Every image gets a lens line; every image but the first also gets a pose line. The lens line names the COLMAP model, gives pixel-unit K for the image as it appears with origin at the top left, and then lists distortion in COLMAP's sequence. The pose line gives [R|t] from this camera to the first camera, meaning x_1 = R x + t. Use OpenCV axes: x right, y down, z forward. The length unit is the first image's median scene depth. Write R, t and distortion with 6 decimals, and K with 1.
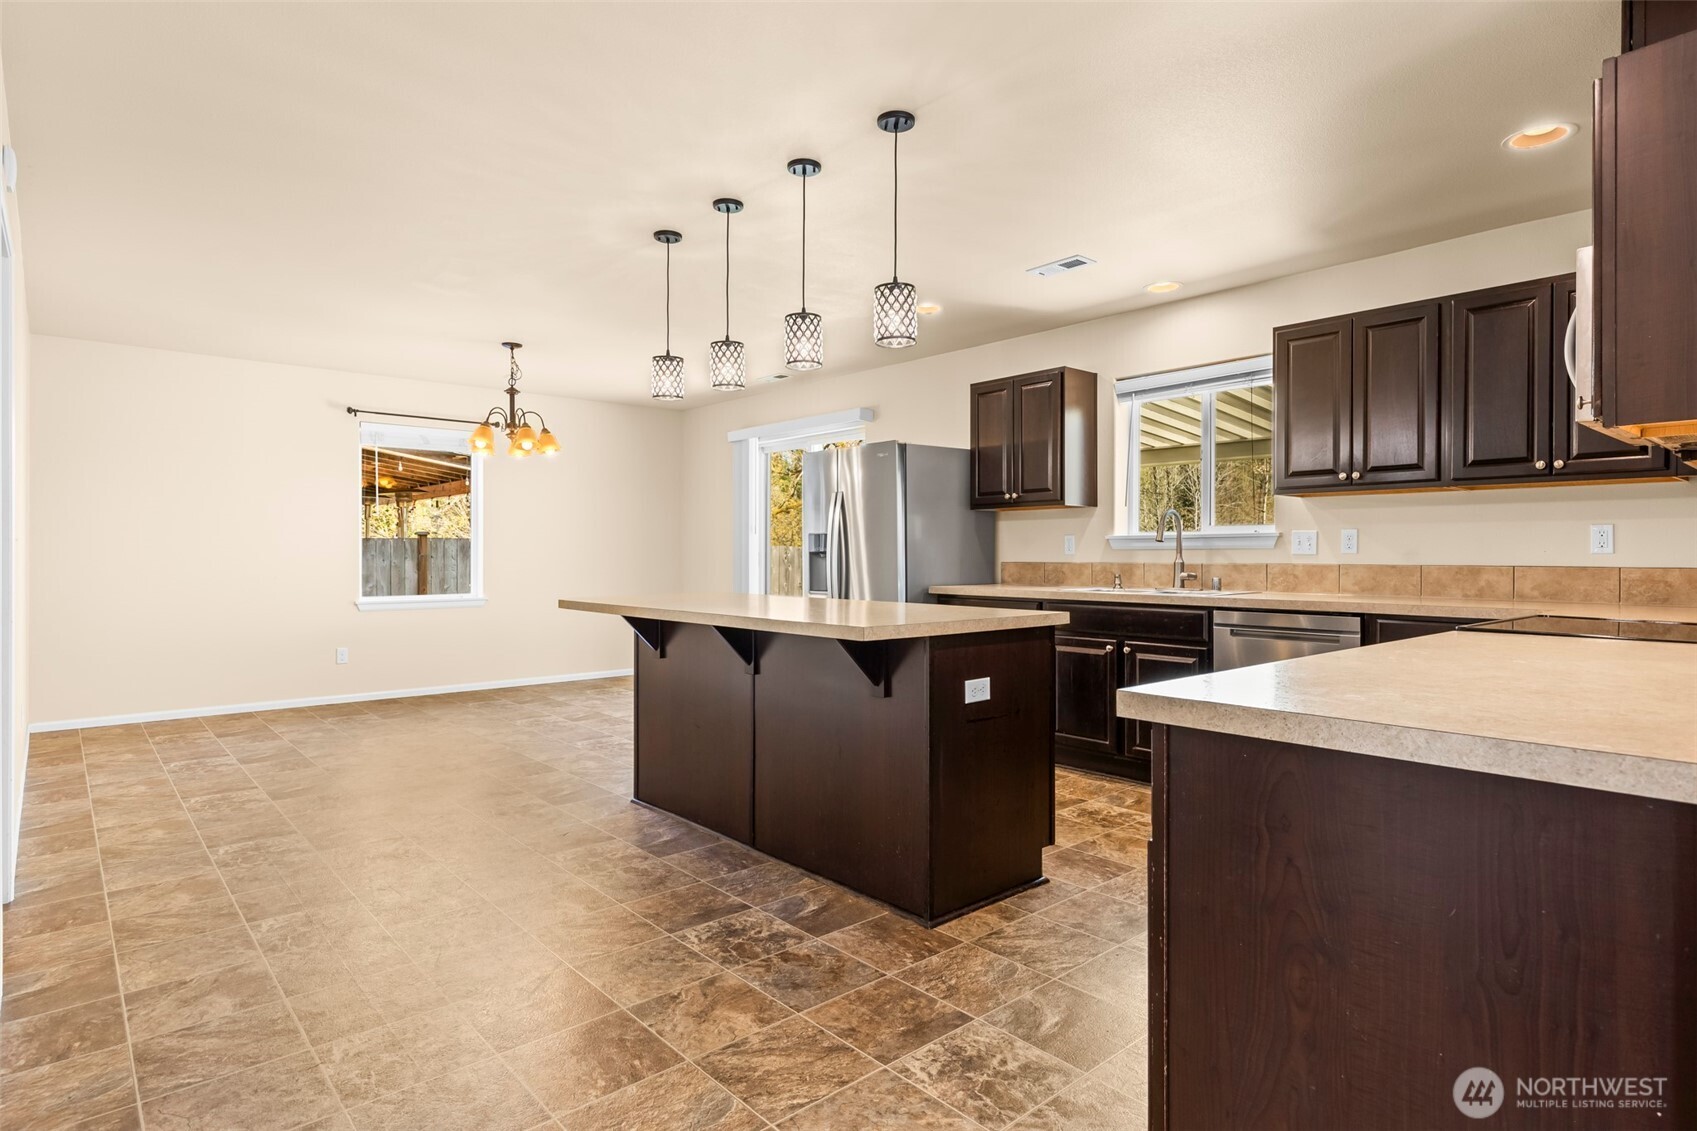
lens RADIAL K [[932.3, 0, 842.1], [0, 932.3, 556.0], [0, 0, 1]] dist [0.024041, -0.001110]
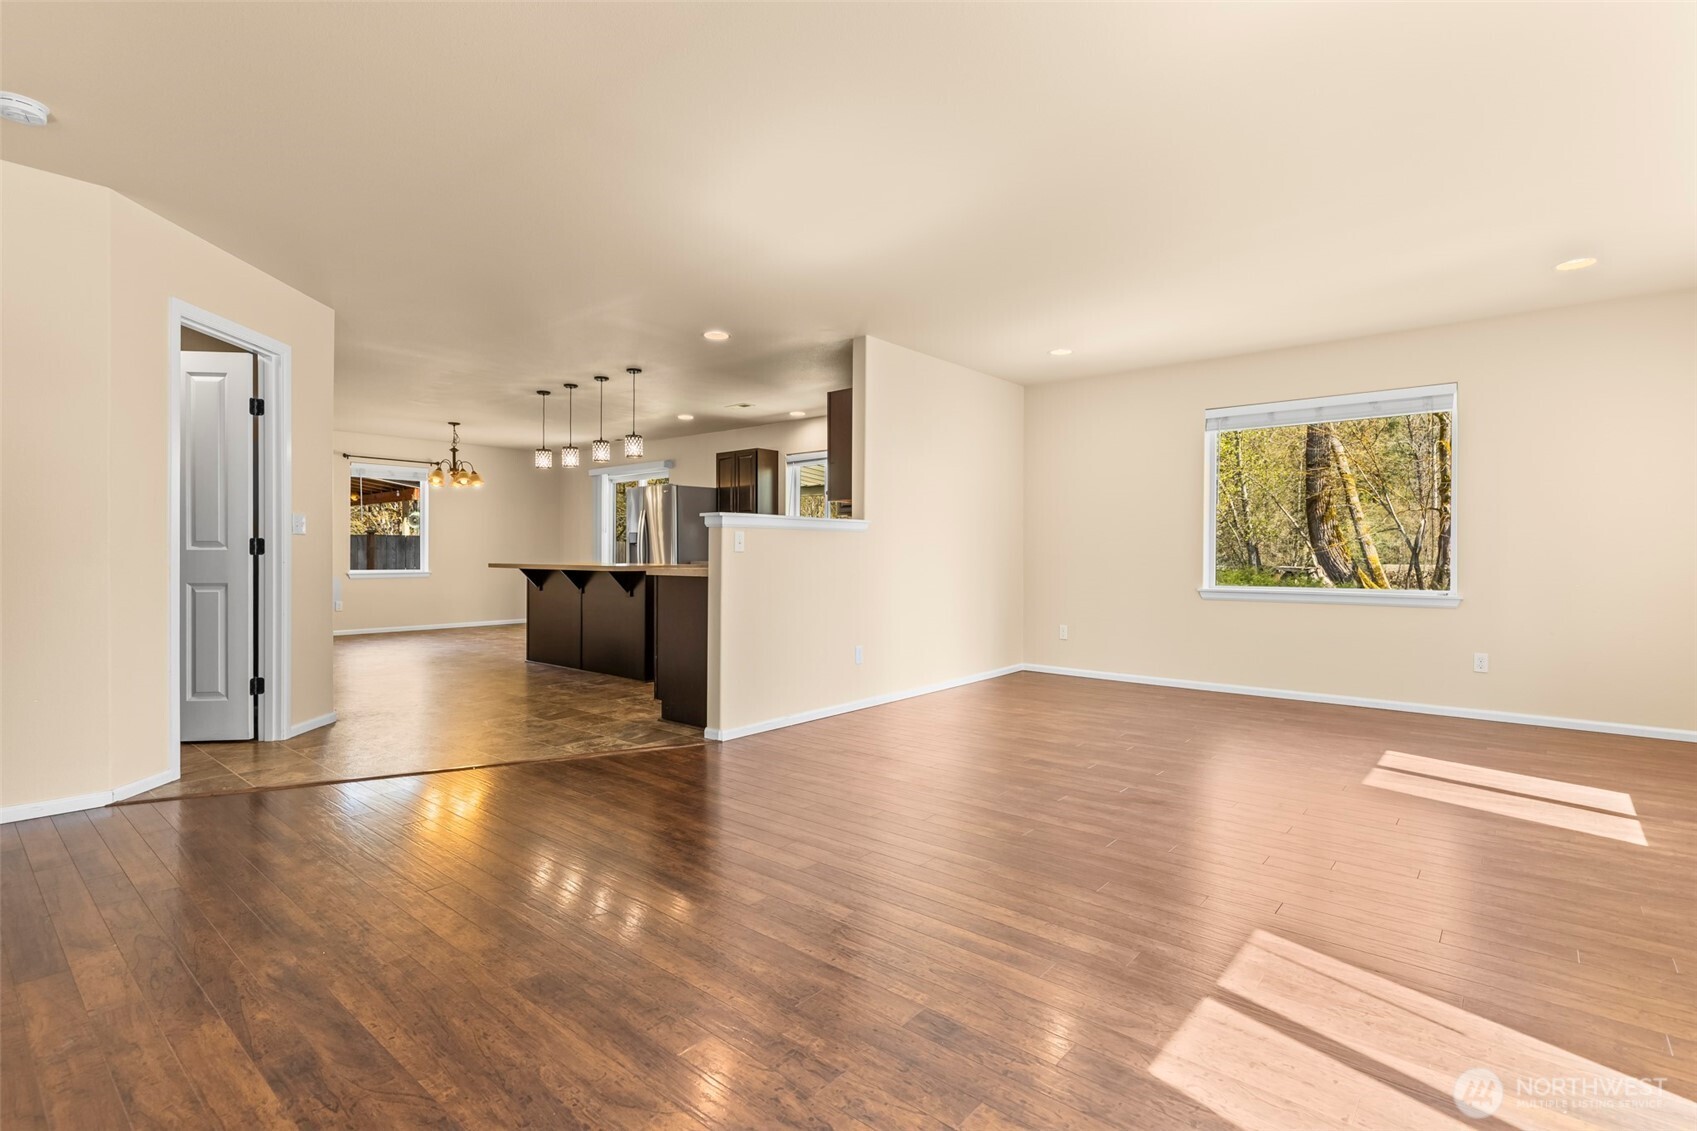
lens RADIAL K [[807.8, 0, 858.4], [0, 807.8, 557.0], [0, 0, 1]] dist [-0.006026, -0.000425]
pose [[0.985967, 0.001686, 0.166931, 0.023829], [-0.002146, 0.999994, 0.002576, 0.003098], [-0.166925, -0.002898, 0.985965, -0.103580]]
